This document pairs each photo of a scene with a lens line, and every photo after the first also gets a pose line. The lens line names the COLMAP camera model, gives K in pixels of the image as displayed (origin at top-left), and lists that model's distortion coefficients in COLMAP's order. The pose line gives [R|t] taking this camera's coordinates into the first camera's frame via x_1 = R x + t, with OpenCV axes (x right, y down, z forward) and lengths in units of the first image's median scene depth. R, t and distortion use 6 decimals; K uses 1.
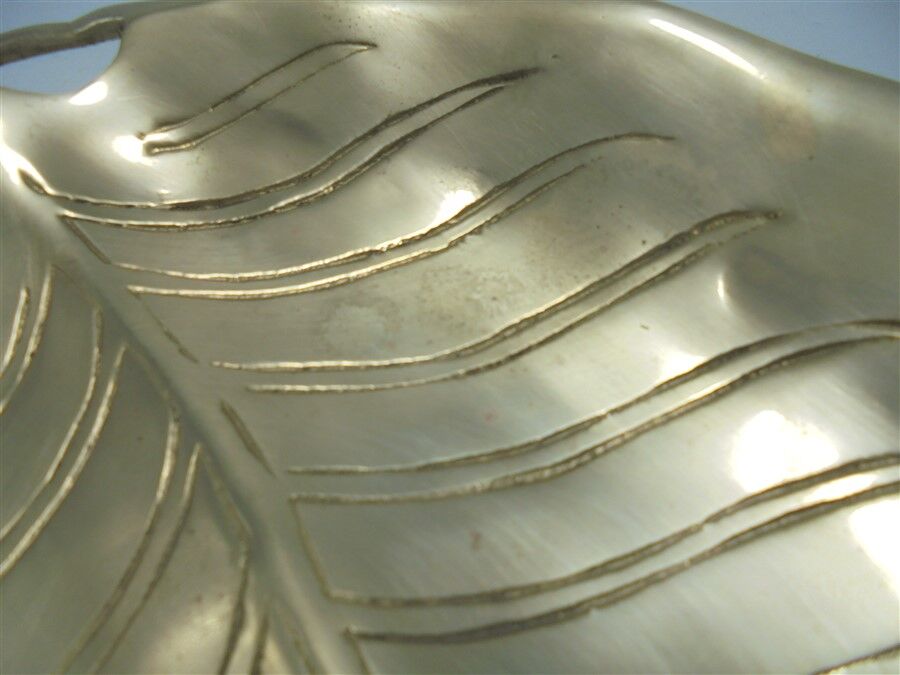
lens RADIAL K [[679.6, 0, 449.2], [0, 679.6, 337.9], [0, 0, 1]] dist [-0.049227, -0.000918]
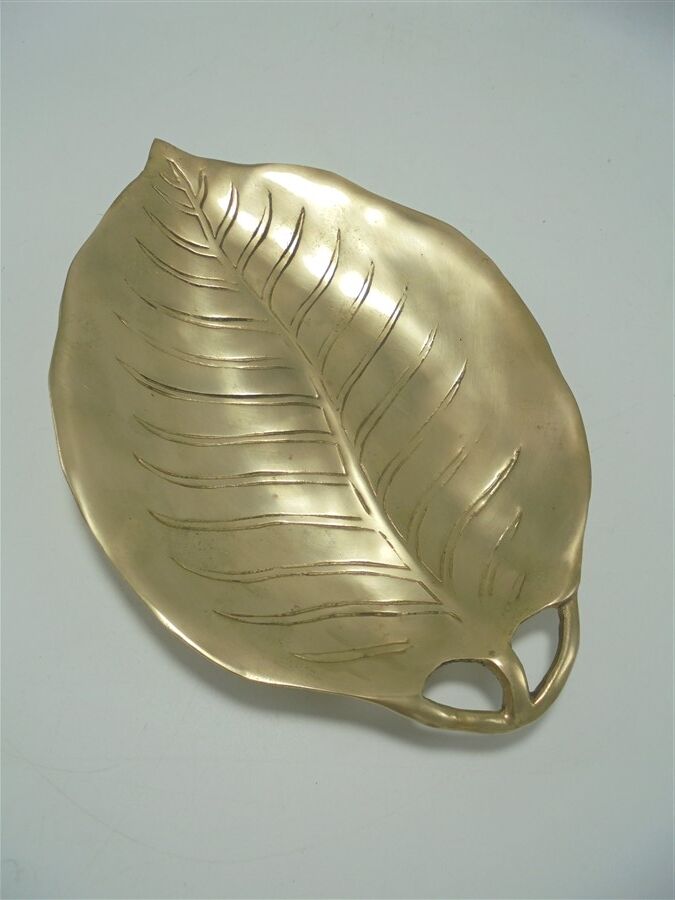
lens RADIAL K [[679.6, 0, 336.1], [0, 679.6, 450.4], [0, 0, 1]] dist [-0.049227, -0.000918]
pose [[-0.980682, -0.194404, 0.021692, -0.188520], [0.105911, -0.434466, 0.894440, -2.032082], [-0.164459, 0.879458, 0.446662, -0.384057]]
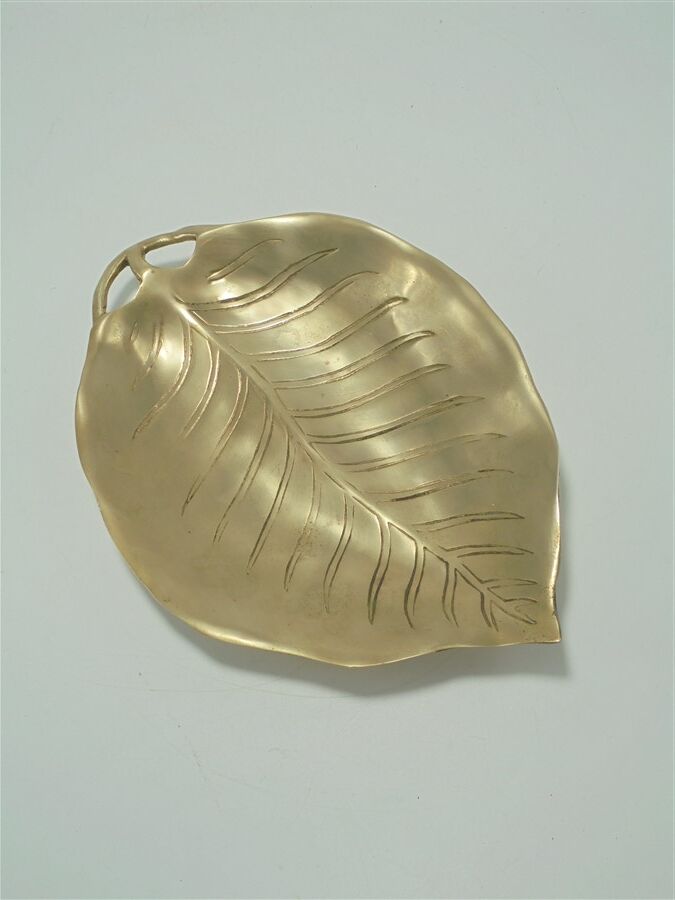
lens RADIAL K [[901.5, 0, 336.4], [0, 901.5, 449.9], [0, 0, 1]] dist [-0.047762, 0.000000]
pose [[0.994343, -0.067854, -0.081714, 0.411053], [0.082594, 0.977675, 0.193210, -0.306710], [0.066780, -0.198866, 0.977749, -3.251290]]
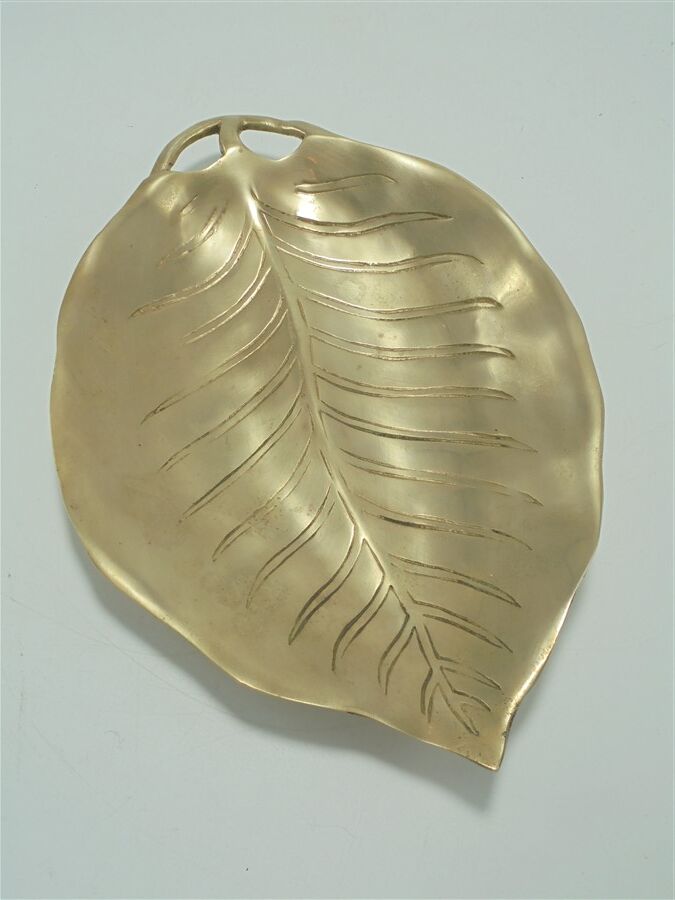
lens RADIAL K [[901.5, 0, 336.9], [0, 901.5, 450.5], [0, 0, 1]] dist [-0.047762, 0.000000]
pose [[0.924781, 0.364569, -0.108949, 0.436096], [-0.341125, 0.921217, 0.187066, -0.079448], [0.168564, -0.135830, 0.976287, -2.564858]]
